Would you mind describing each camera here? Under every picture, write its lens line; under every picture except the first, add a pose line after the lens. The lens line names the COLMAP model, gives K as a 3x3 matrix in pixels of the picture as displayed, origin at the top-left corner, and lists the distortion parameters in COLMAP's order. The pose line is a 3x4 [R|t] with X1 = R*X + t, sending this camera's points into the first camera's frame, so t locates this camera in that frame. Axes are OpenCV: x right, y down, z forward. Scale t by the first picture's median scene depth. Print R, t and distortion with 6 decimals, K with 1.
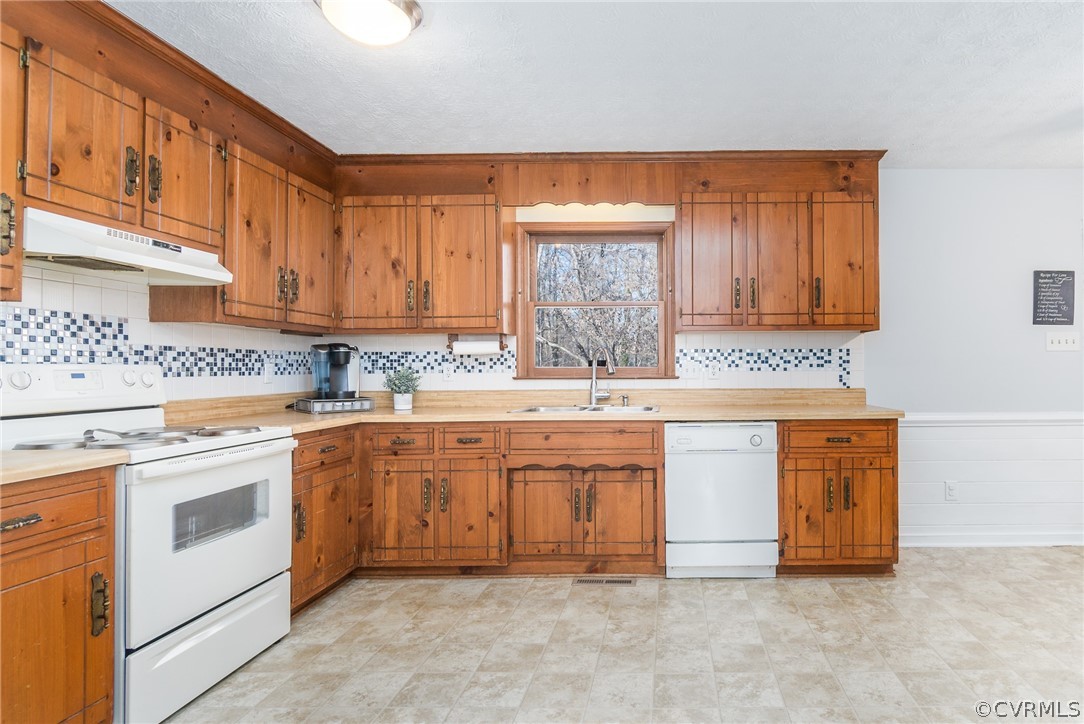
lens RADIAL K [[573.5, 0, 674.2], [0, 573.5, 364.1], [0, 0, 1]] dist [0.002157, -0.016224]
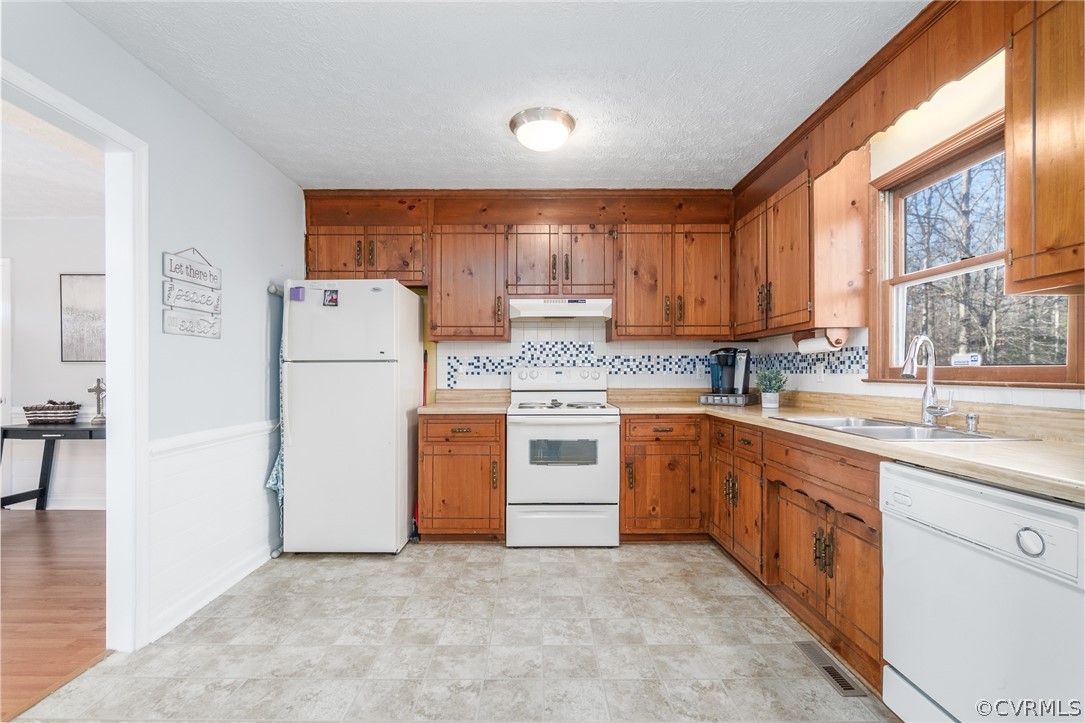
lens RADIAL K [[500.2, 0, 544.0], [0, 500.2, 377.1], [0, 0, 1]] dist [-0.003658, -0.000473]
pose [[-0.003684, 0.015466, -0.999874, 0.486593], [0.010936, 0.999821, 0.015425, 0.004548], [0.999933, -0.010878, -0.003852, 0.637934]]
